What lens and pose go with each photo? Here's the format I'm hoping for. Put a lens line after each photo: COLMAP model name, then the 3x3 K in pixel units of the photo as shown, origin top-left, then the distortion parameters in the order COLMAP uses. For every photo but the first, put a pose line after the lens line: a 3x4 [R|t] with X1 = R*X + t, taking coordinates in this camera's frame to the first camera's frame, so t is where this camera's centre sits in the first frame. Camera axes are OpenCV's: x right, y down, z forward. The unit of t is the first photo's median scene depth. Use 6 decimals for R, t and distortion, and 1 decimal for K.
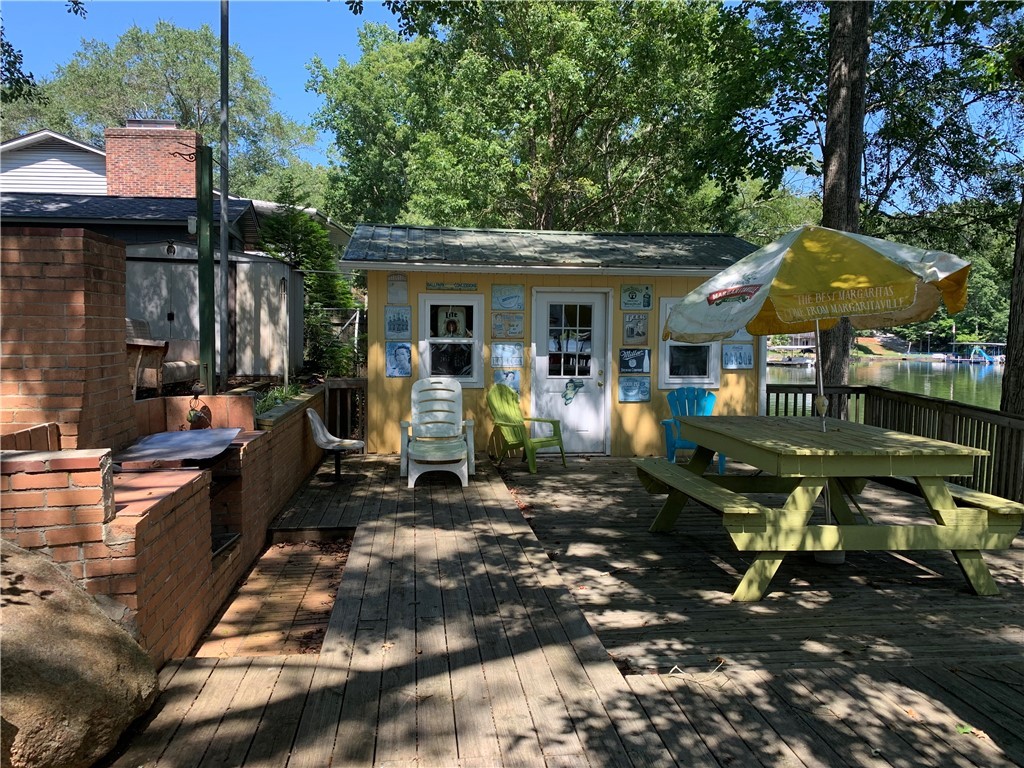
lens RADIAL K [[784.0, 0, 511.5], [0, 784.0, 382.4], [0, 0, 1]] dist [0.046293, -0.060093]
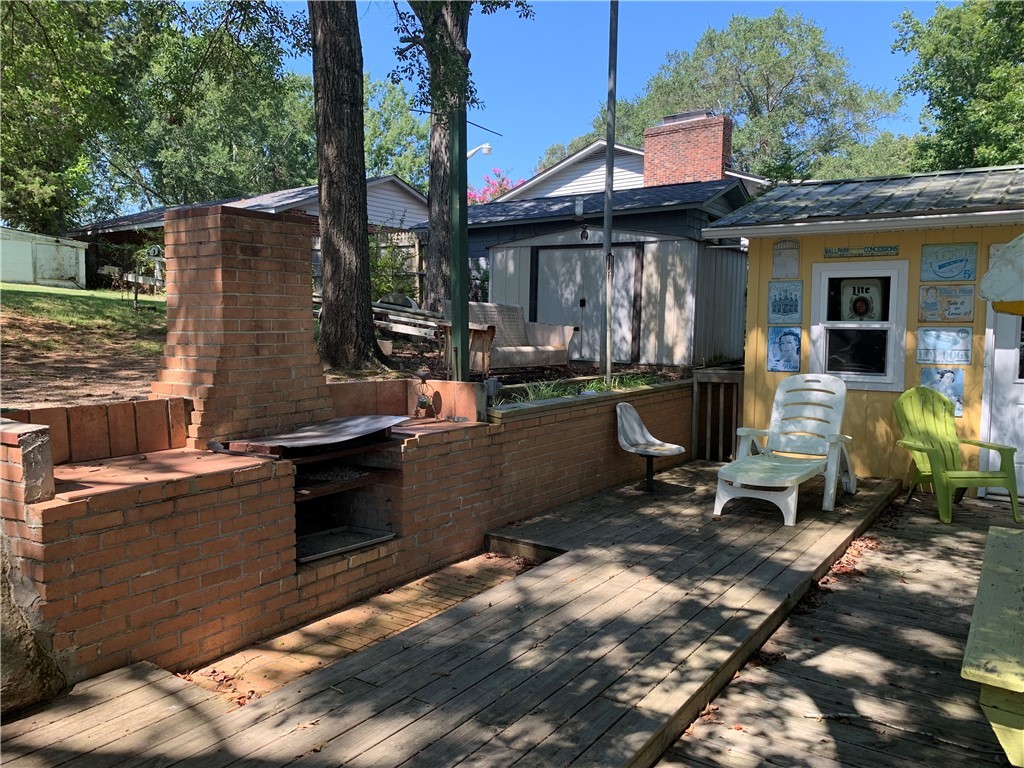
lens RADIAL K [[784.0, 0, 502.7], [0, 784.0, 383.2], [0, 0, 1]] dist [0.046293, -0.060093]
pose [[0.740361, 0.048849, -0.670432, 0.179973], [-0.041153, 0.998779, 0.027328, -0.005221], [0.670948, 0.007358, 0.741468, 0.224207]]
